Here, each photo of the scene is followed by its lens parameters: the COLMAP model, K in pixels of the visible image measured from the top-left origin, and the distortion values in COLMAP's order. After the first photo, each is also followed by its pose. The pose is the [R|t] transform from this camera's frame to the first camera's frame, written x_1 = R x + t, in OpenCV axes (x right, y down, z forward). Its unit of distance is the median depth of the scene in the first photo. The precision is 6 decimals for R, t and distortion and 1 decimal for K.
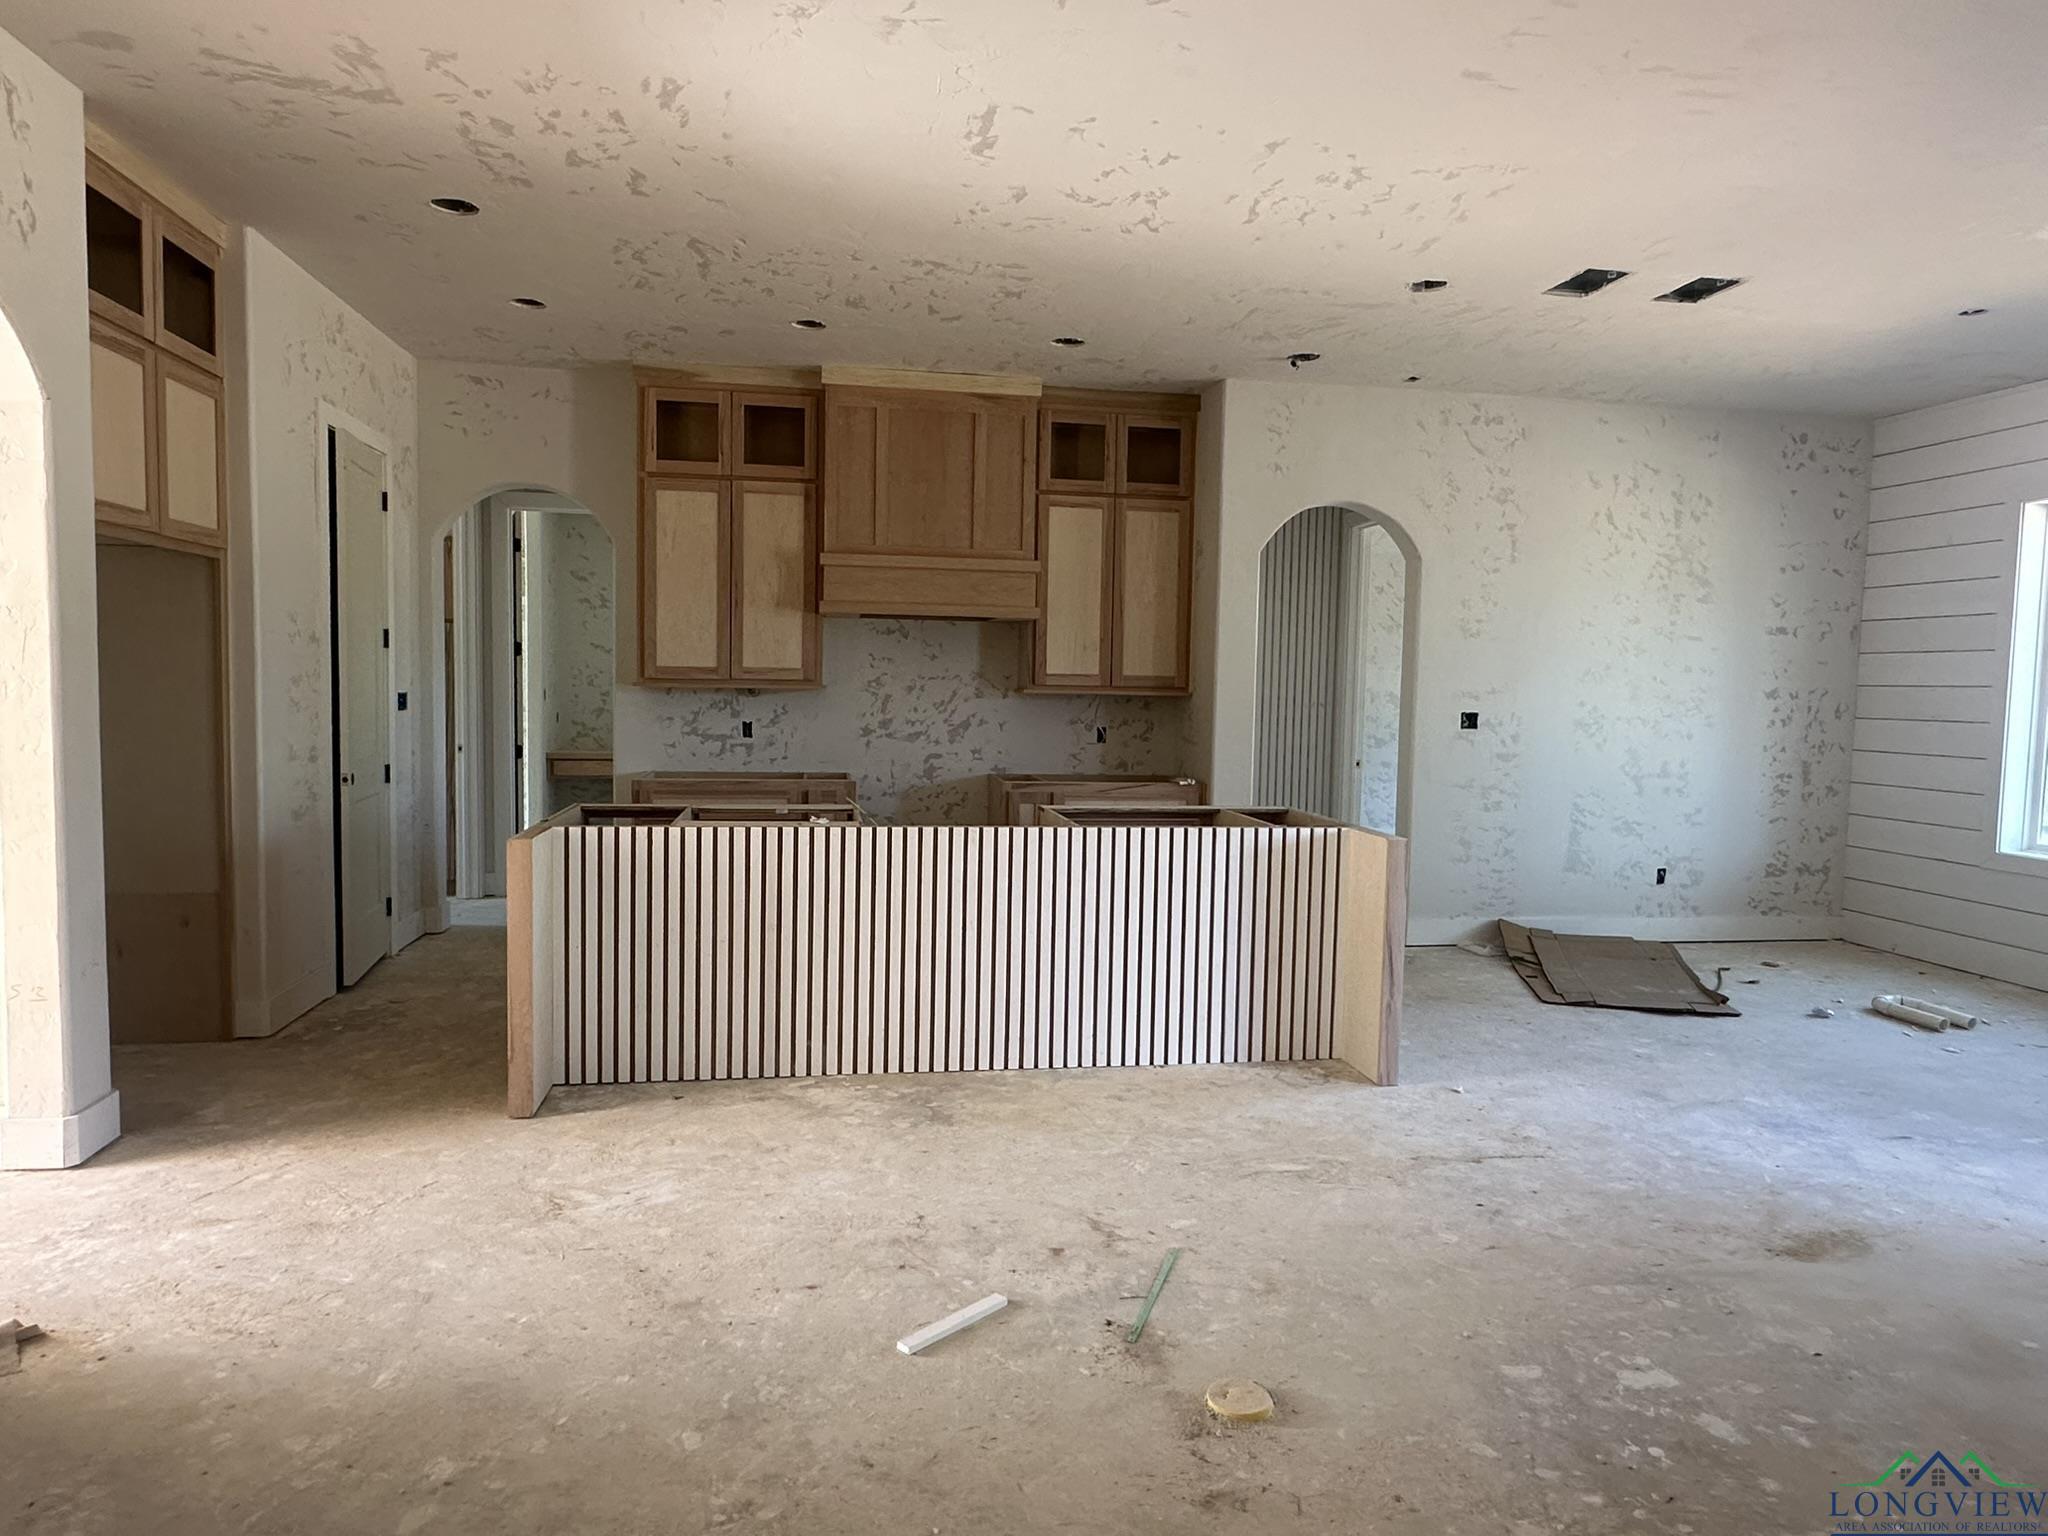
lens RADIAL K [[1225.7, 0, 1019.5], [0, 1225.7, 763.4], [0, 0, 1]] dist [-0.000287, -0.001979]
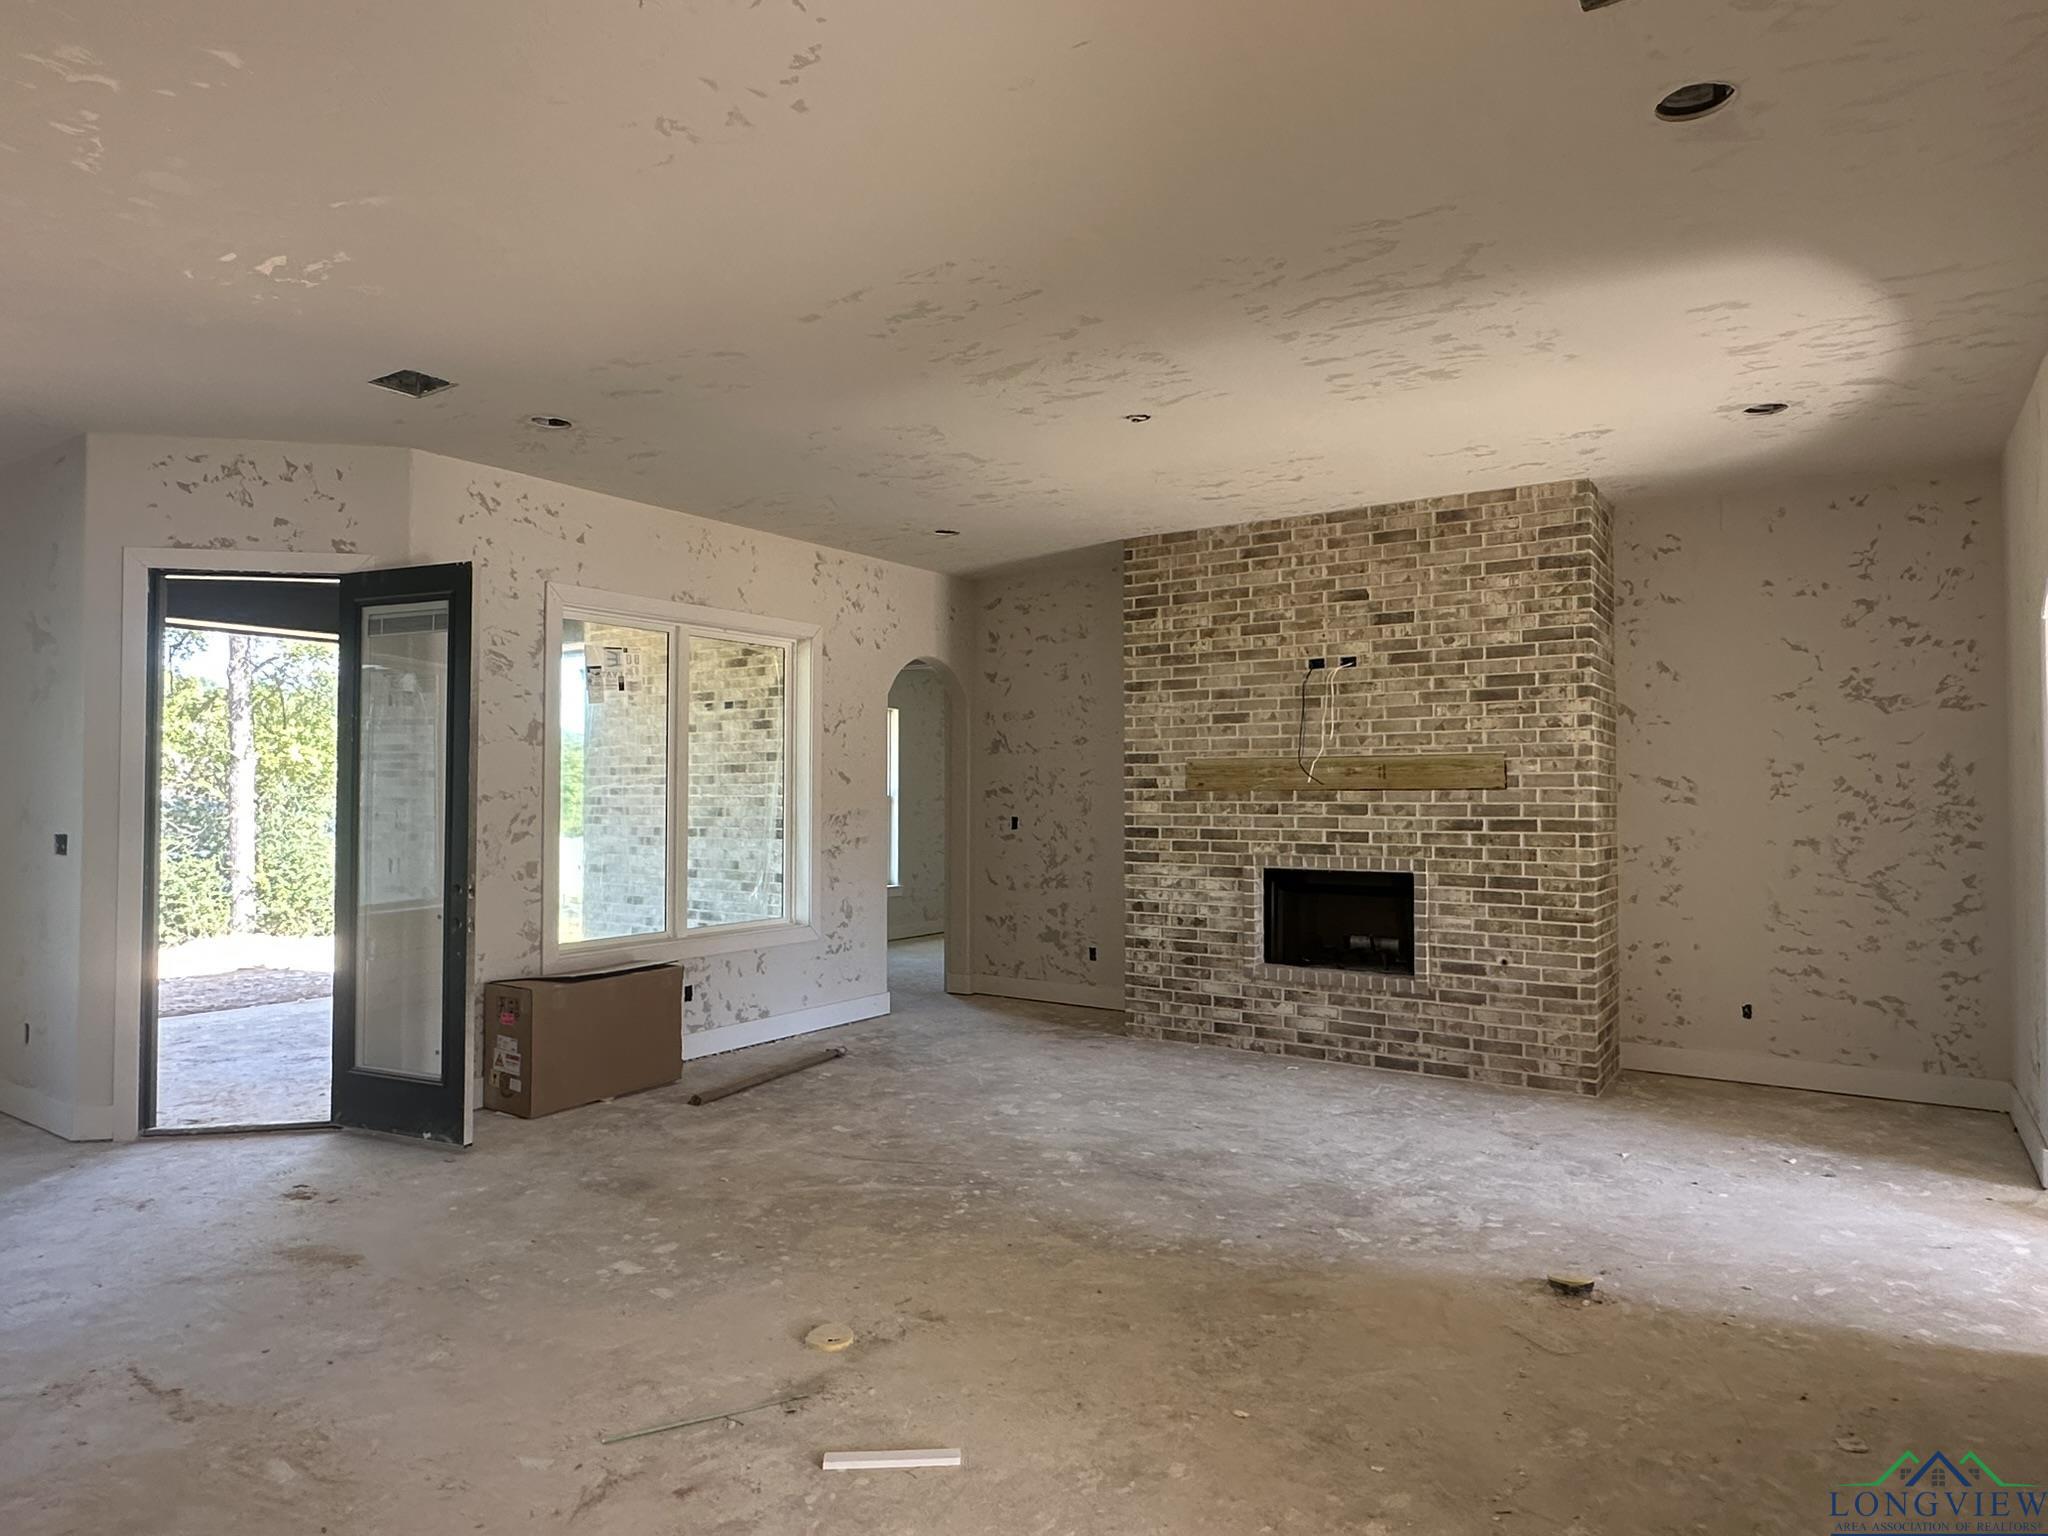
lens RADIAL K [[1225.7, 0, 1024.5], [0, 1225.7, 761.4], [0, 0, 1]] dist [-0.000287, -0.001979]
pose [[-0.723386, -0.004508, 0.690429, -0.392890], [0.030006, 0.998829, 0.037960, -0.070932], [-0.689791, 0.048176, -0.722404, 0.776270]]
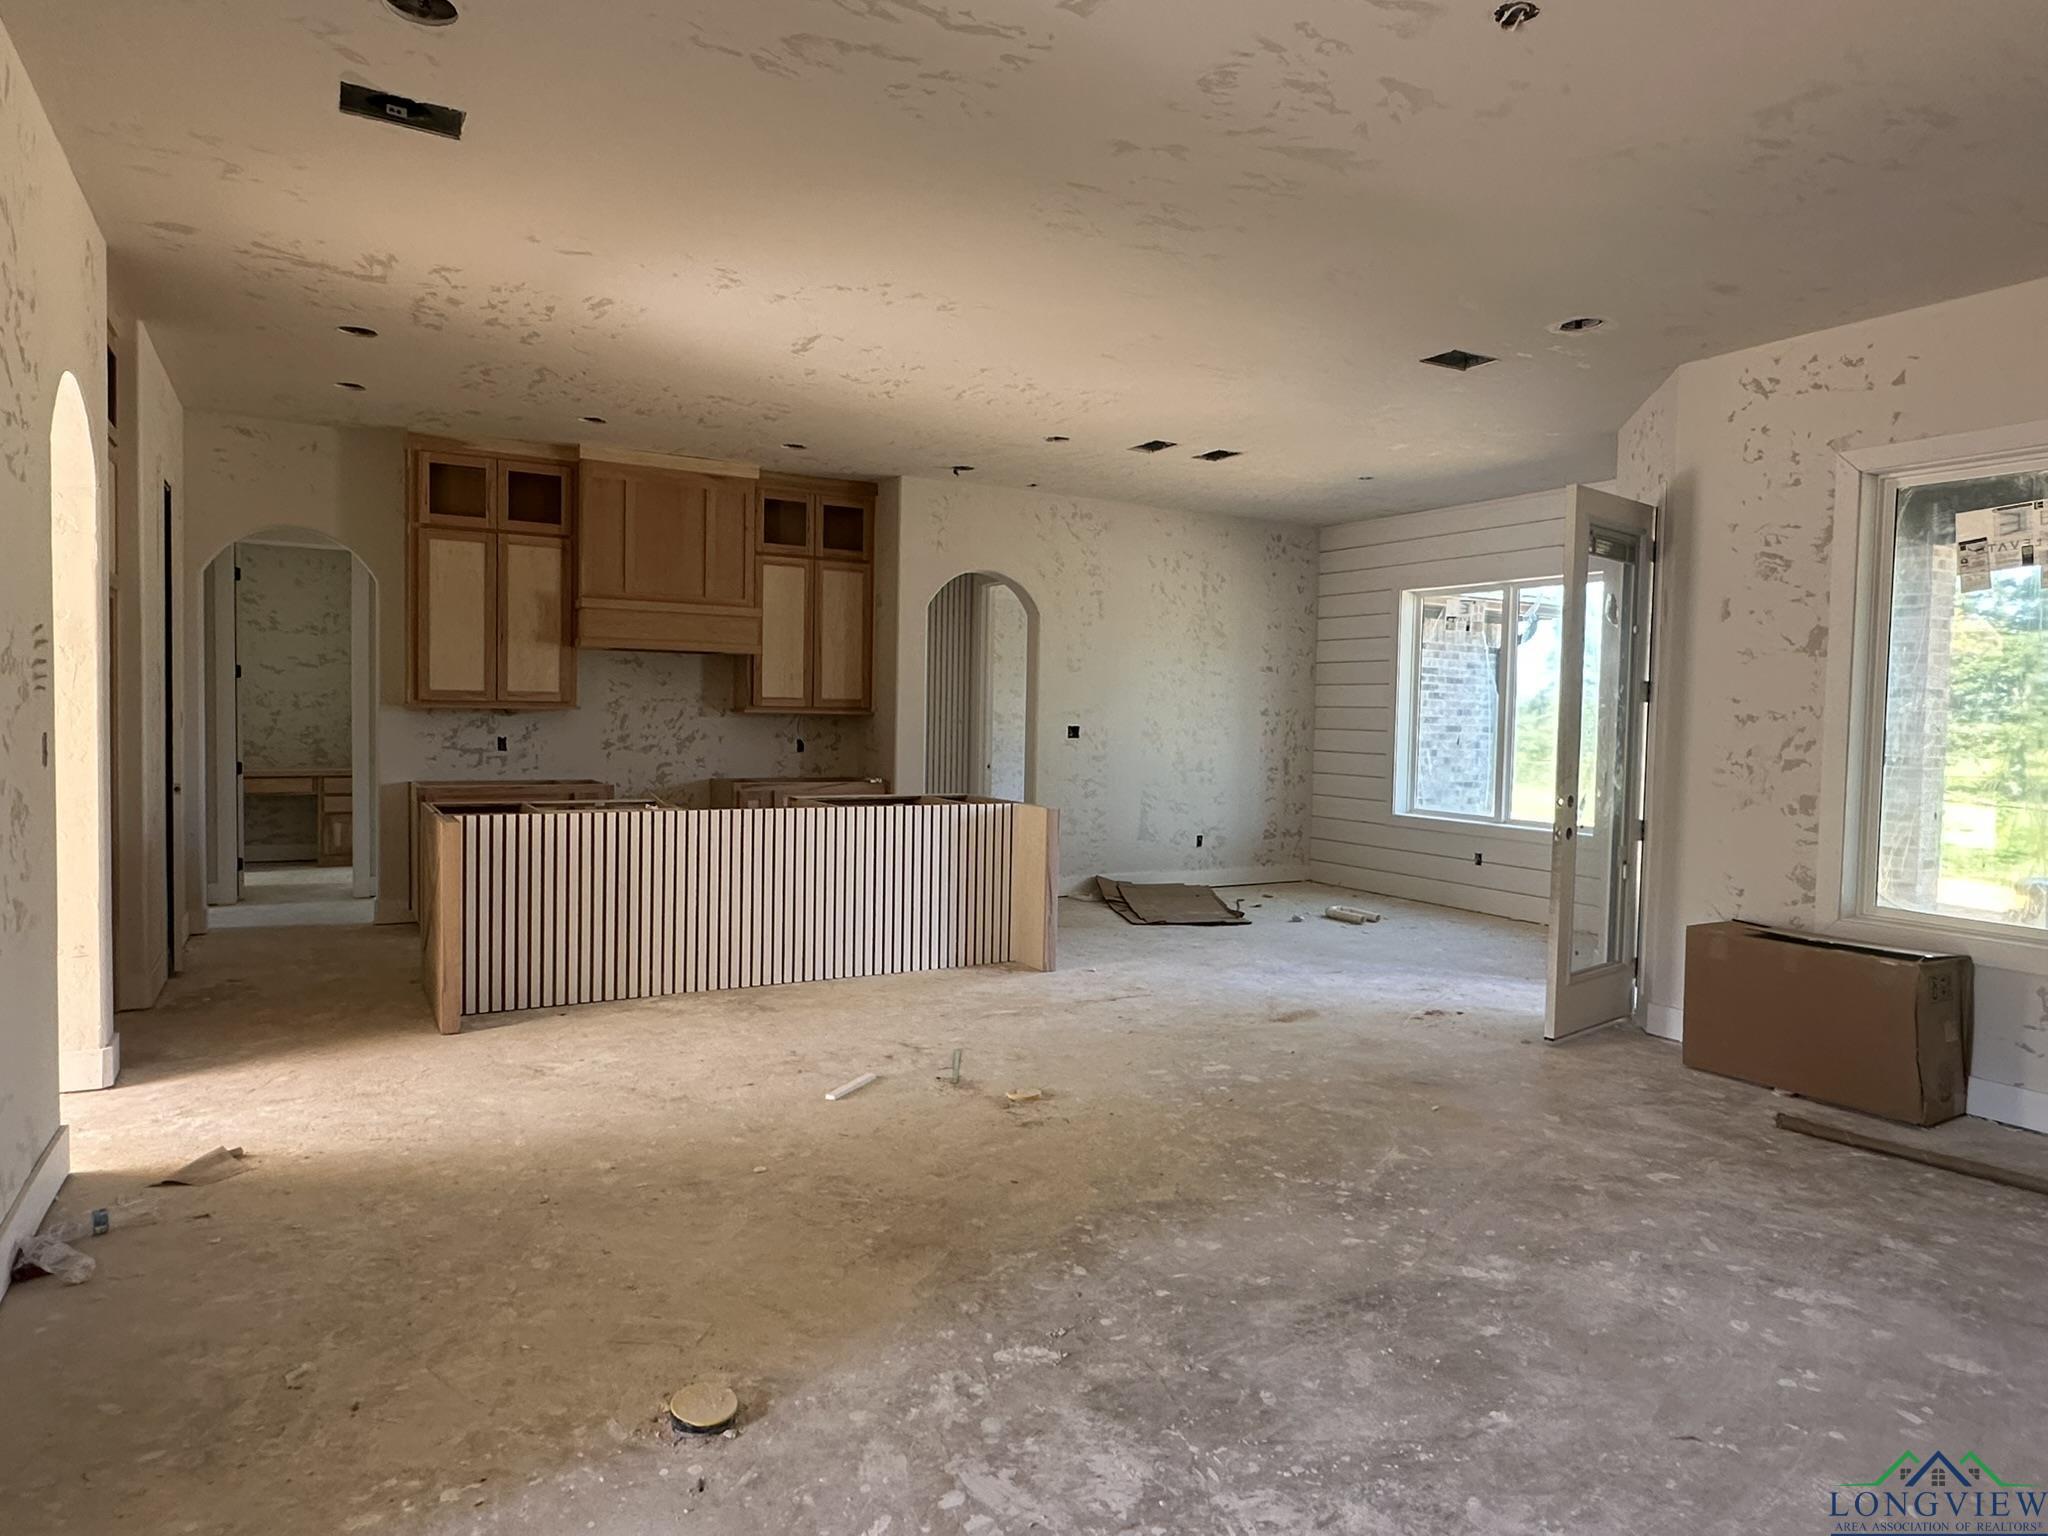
lens RADIAL K [[1225.7, 0, 1026.2], [0, 1225.7, 761.6], [0, 0, 1]] dist [-0.000287, -0.001979]
pose [[0.936618, -0.015409, 0.350014, -0.197144], [0.021187, 0.999695, -0.012683, 0.017521], [-0.349712, 0.019295, 0.936659, -0.321893]]
